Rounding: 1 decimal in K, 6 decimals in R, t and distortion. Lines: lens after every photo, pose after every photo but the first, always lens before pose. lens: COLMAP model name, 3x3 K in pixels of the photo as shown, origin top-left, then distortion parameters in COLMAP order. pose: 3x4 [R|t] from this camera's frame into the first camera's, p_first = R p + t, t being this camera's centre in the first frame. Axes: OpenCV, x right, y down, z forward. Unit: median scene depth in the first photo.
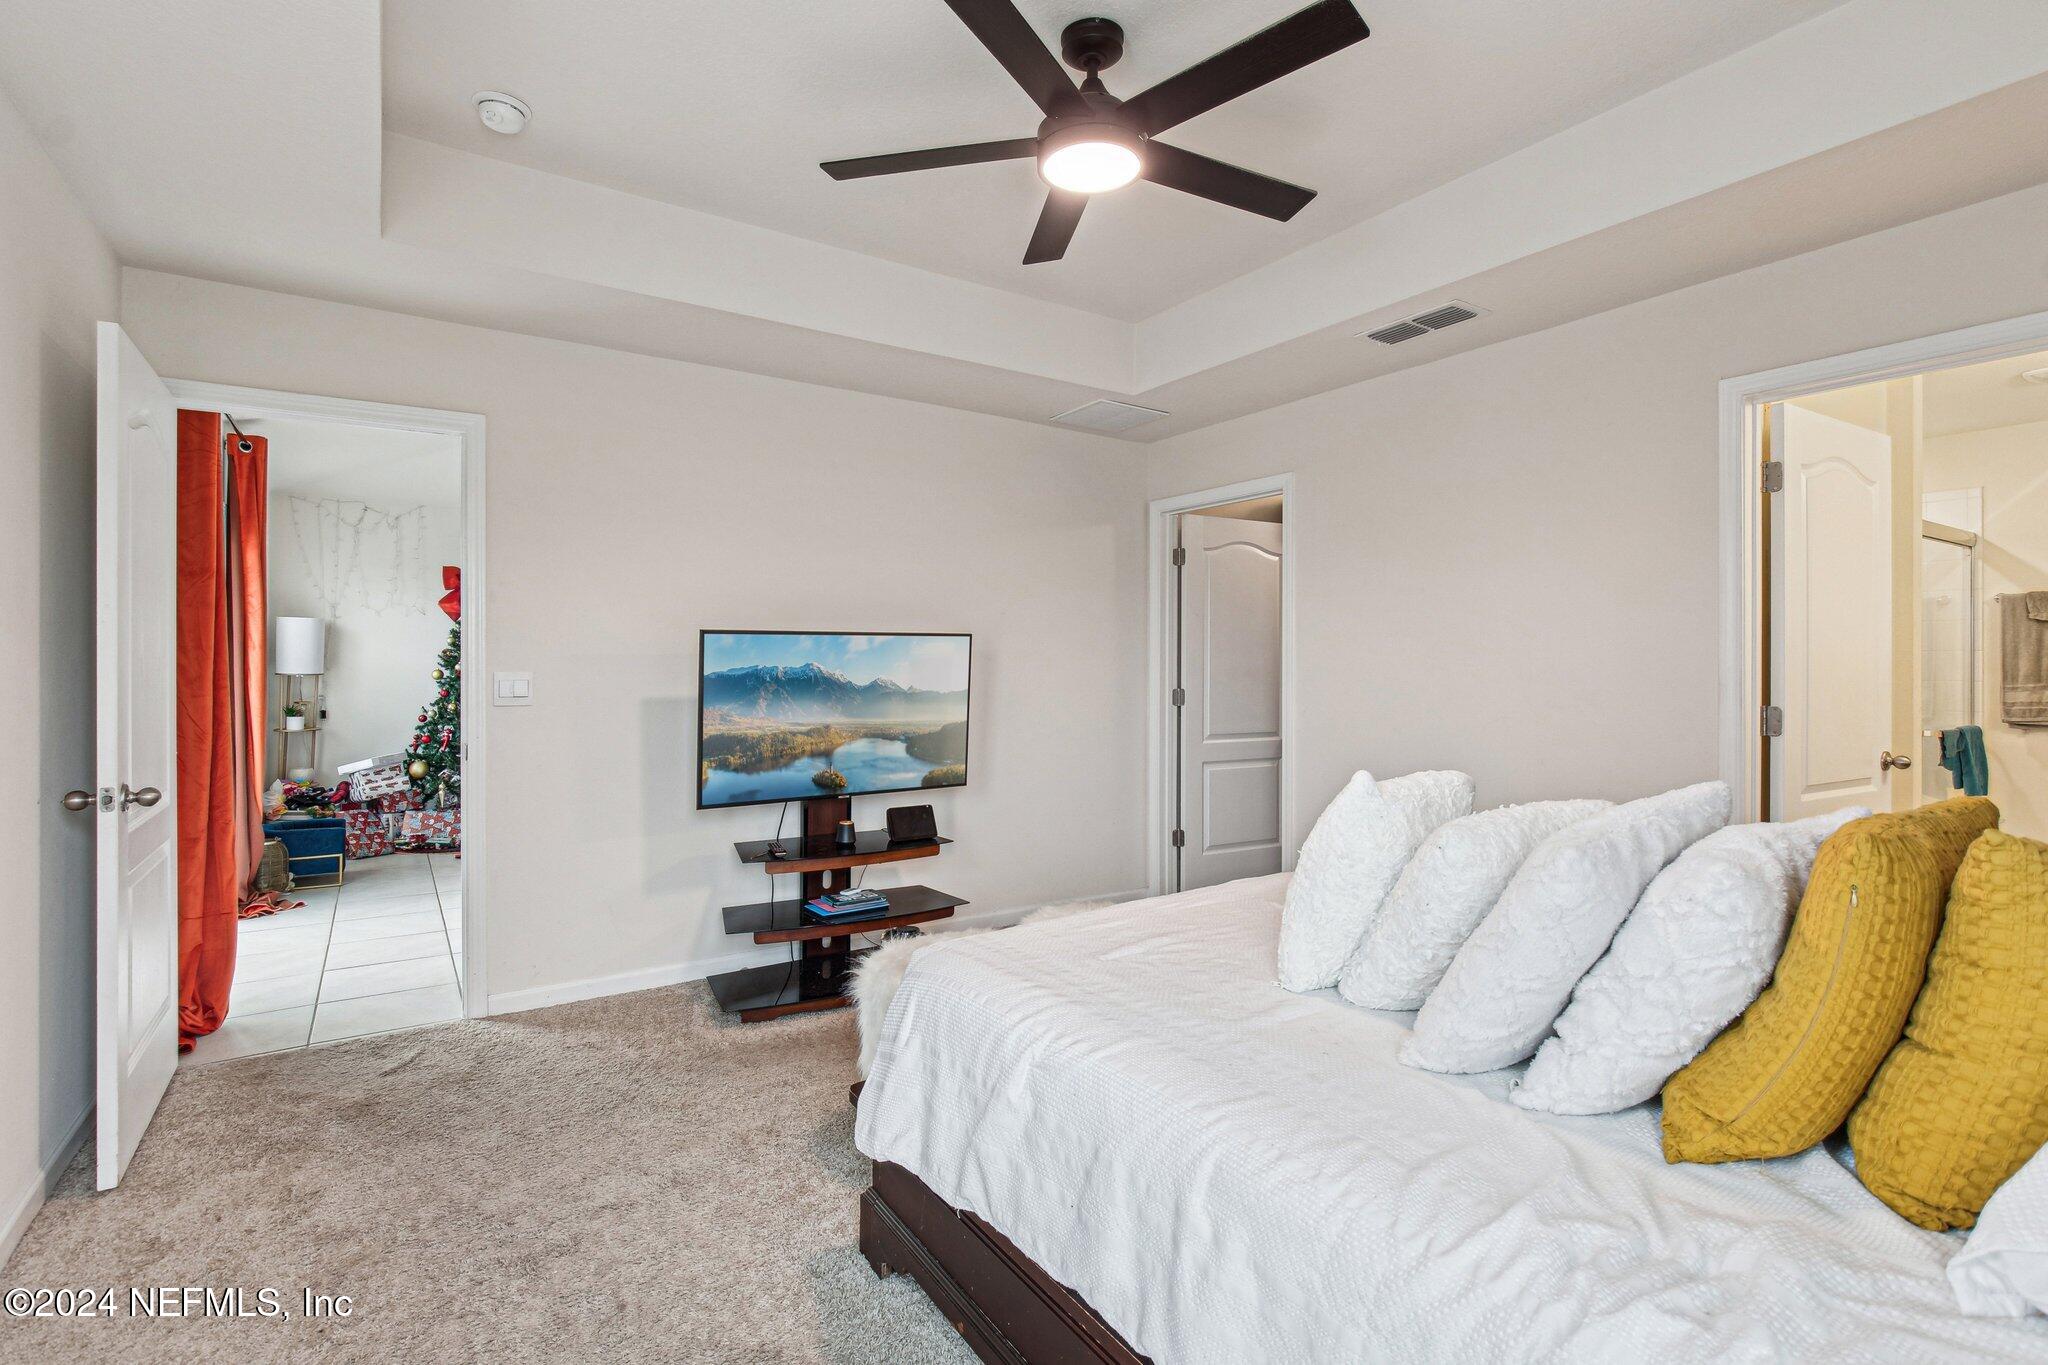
lens RADIAL K [[972.1, 0, 1027.7], [0, 972.1, 671.3], [0, 0, 1]] dist [0.009228, -0.005664]
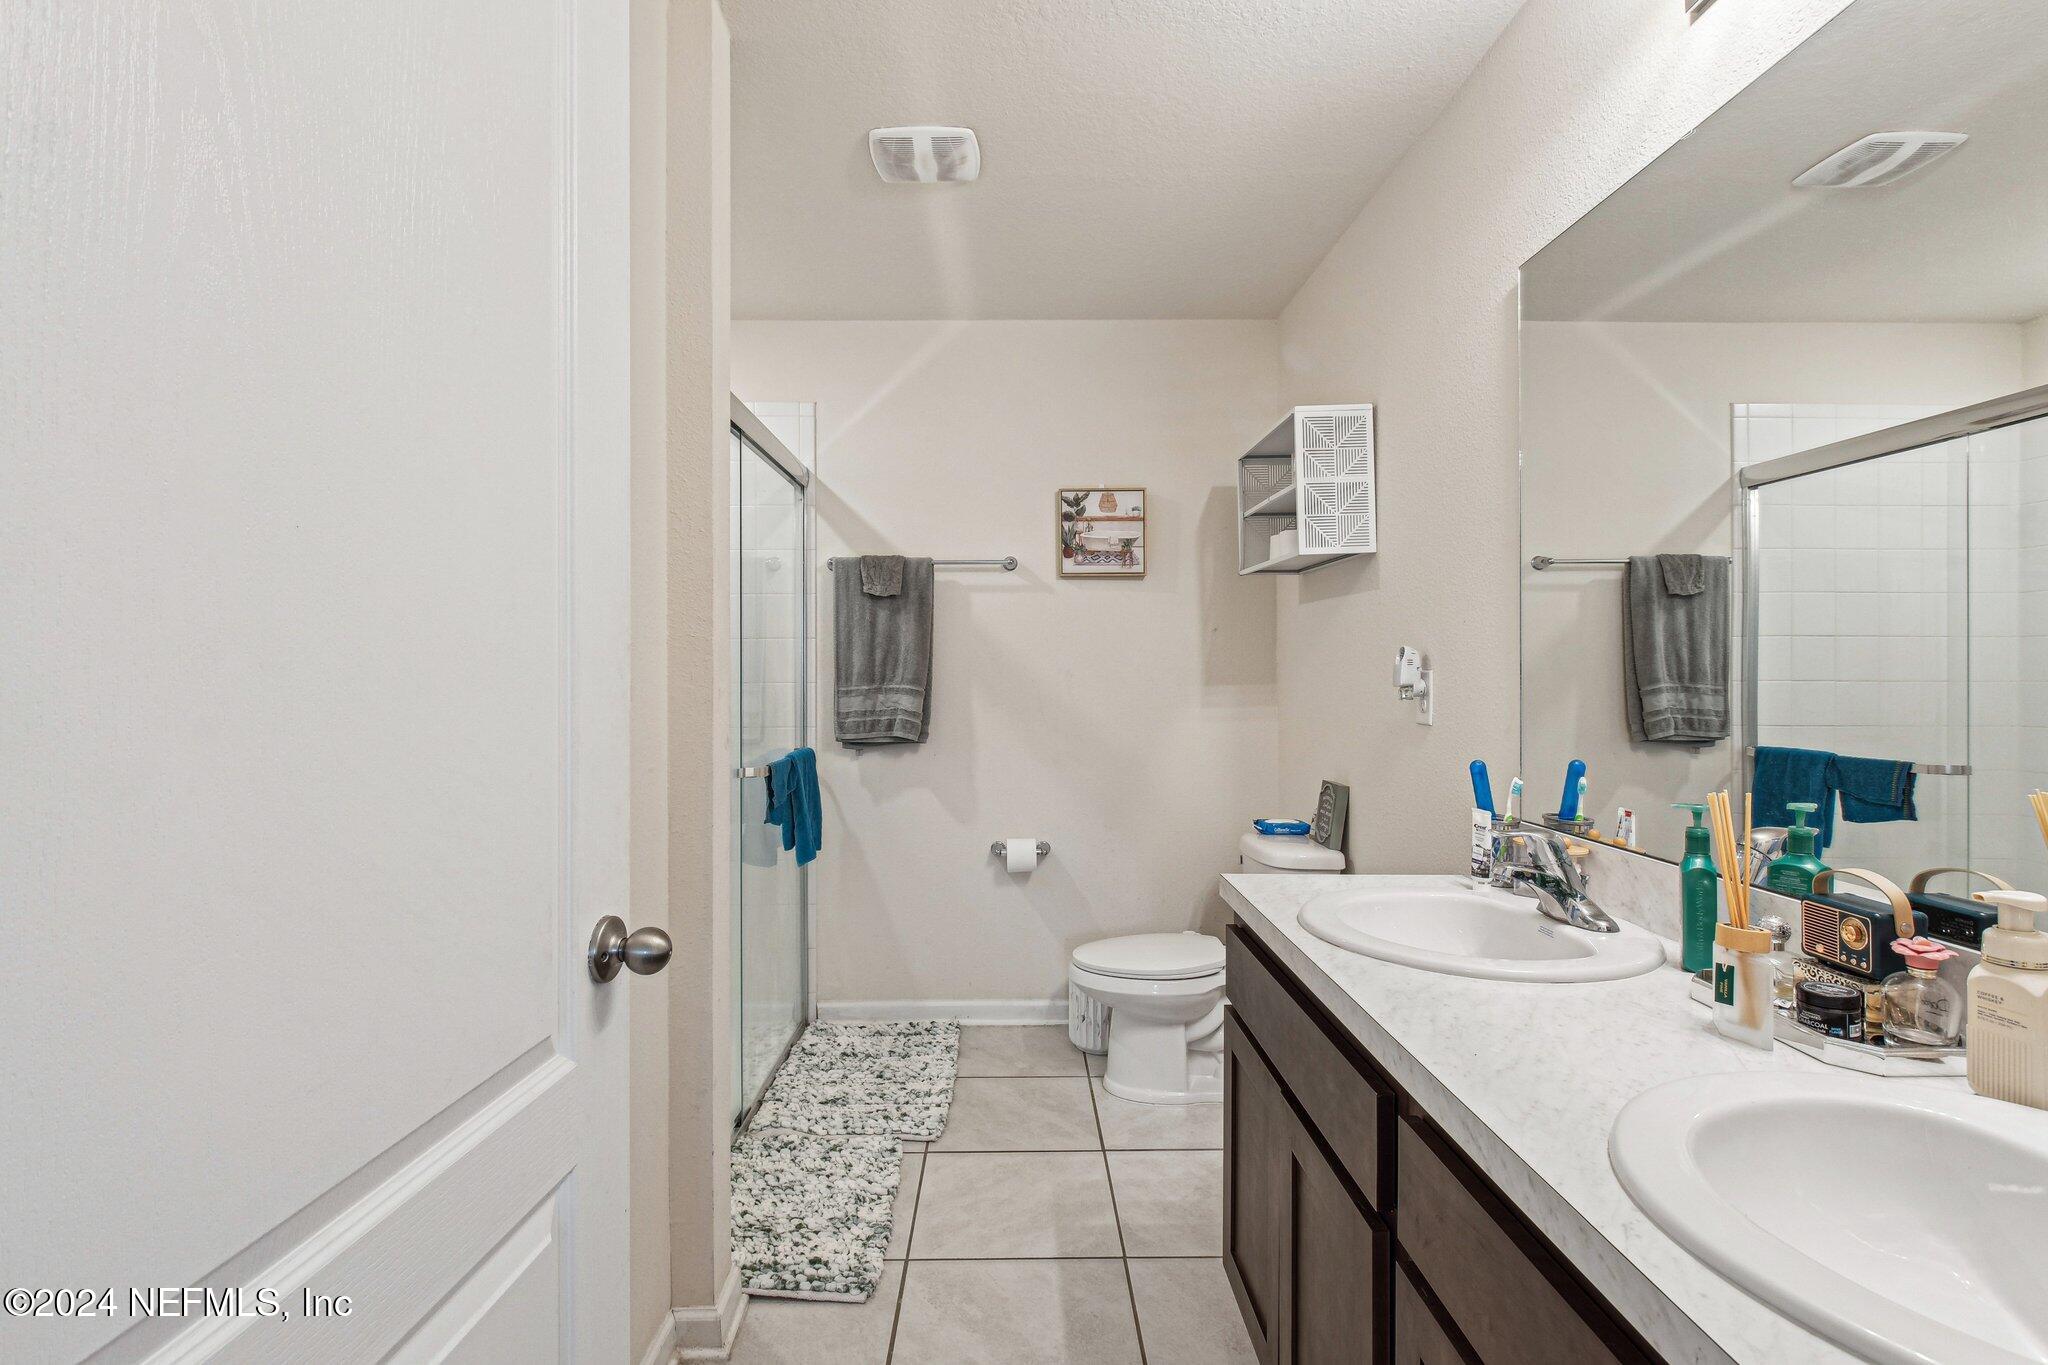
lens RADIAL K [[972.1, 0, 1027.7], [0, 972.1, 671.3], [0, 0, 1]] dist [0.009228, -0.005664]
pose [[0.537914, 0.003124, 0.842994, 0.490217], [0.002780, 0.999981, -0.005480, 0.006626], [-0.842995, 0.005291, 0.537895, 0.513812]]
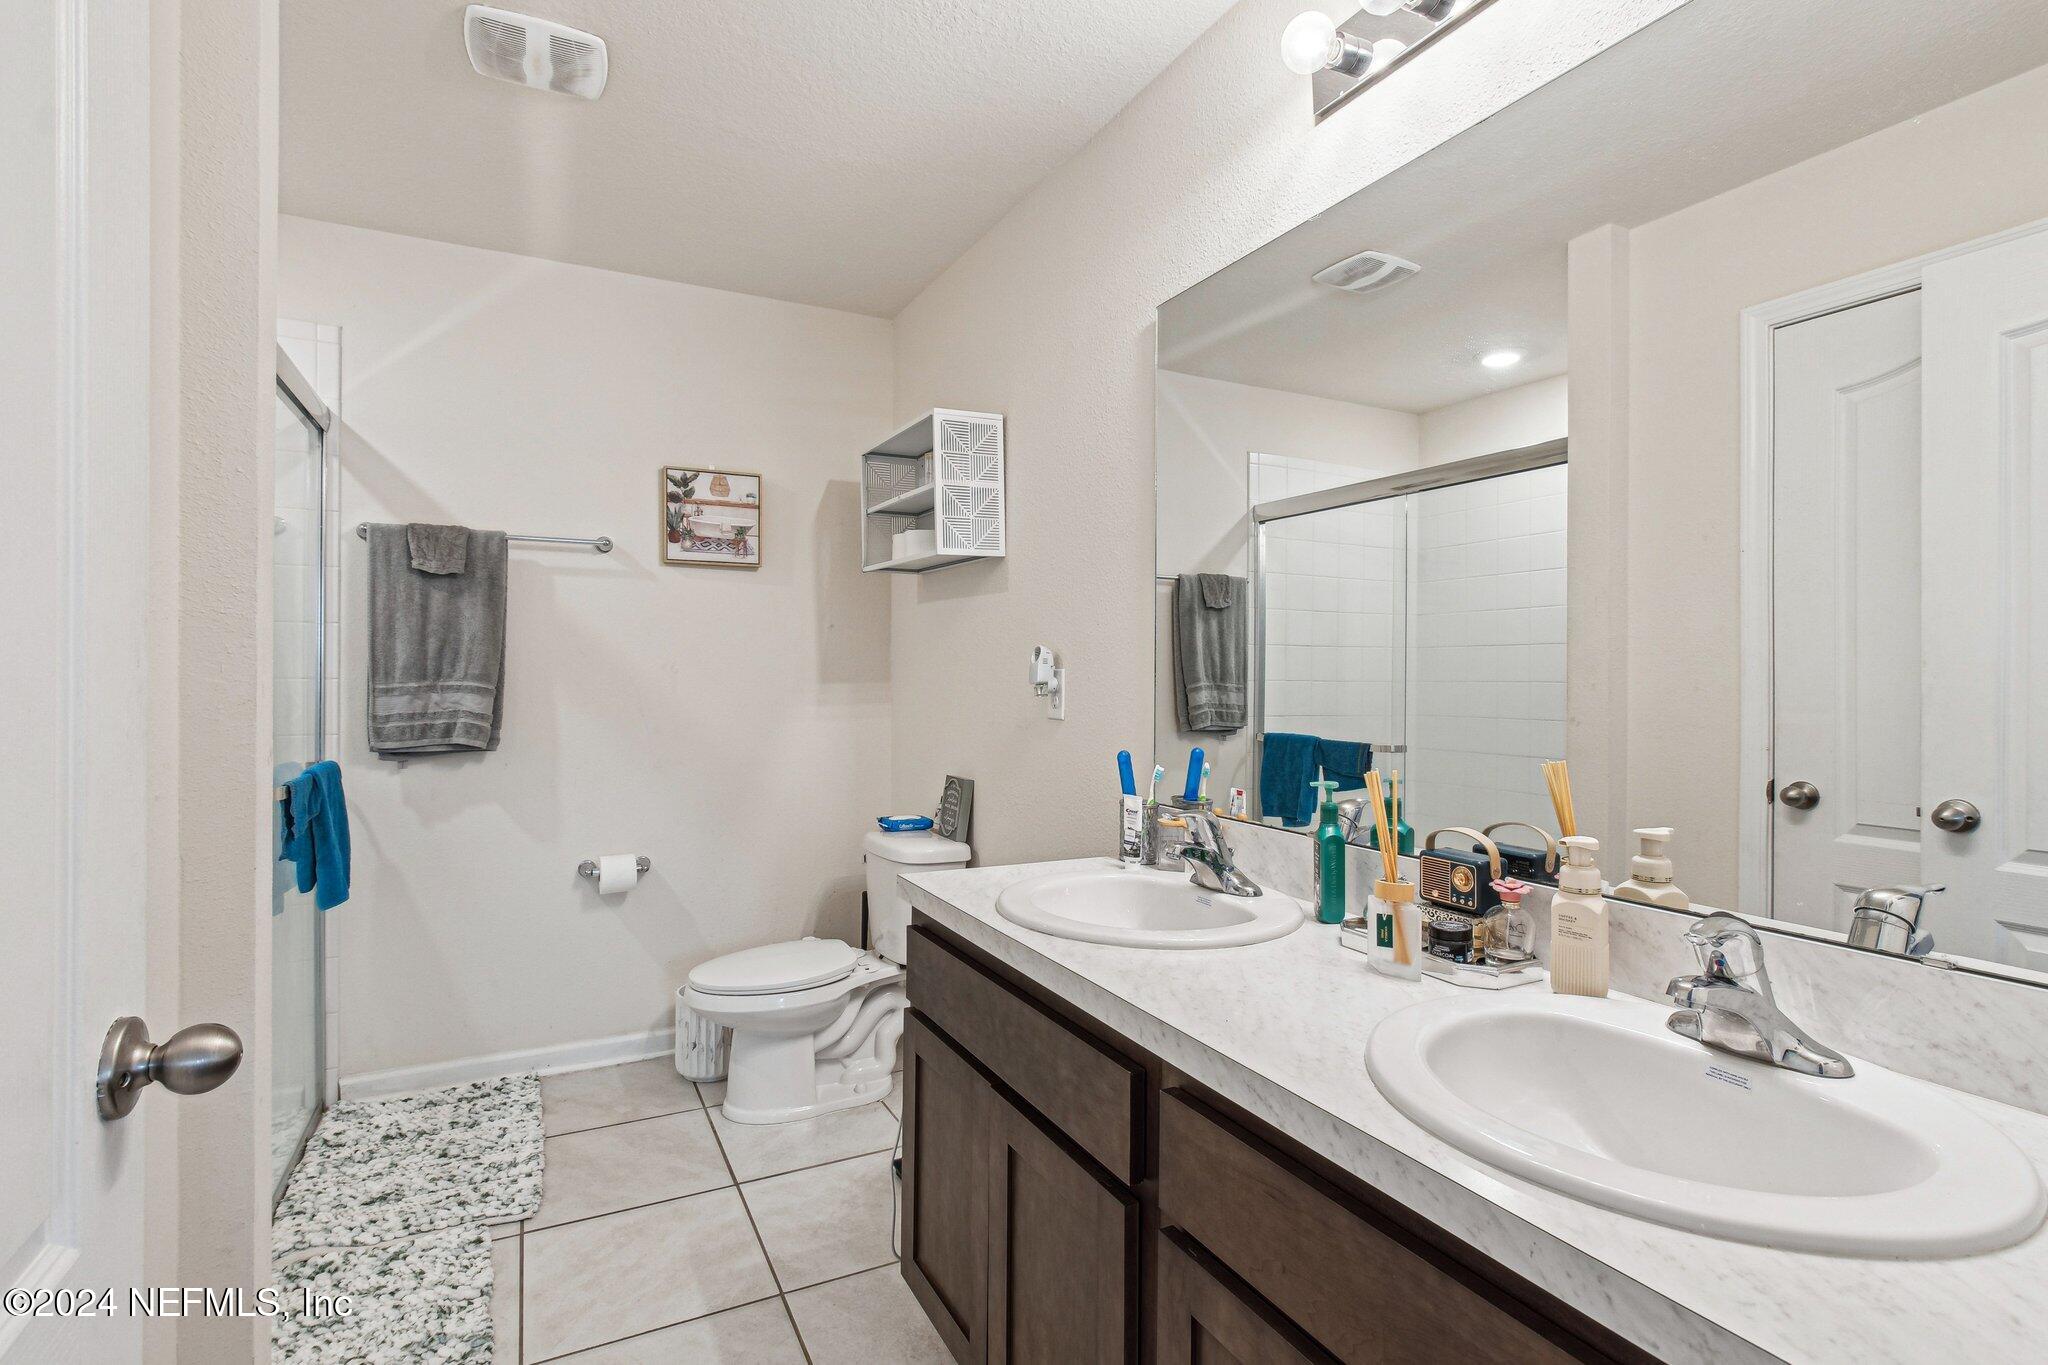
lens RADIAL K [[972.1, 0, 1027.7], [0, 972.1, 671.3], [0, 0, 1]] dist [0.009228, -0.005664]
pose [[0.113838, 0.004761, 0.993488, 0.487609], [-0.003207, 0.999985, -0.004424, 0.007741], [-0.993494, -0.002683, 0.113852, 0.563777]]
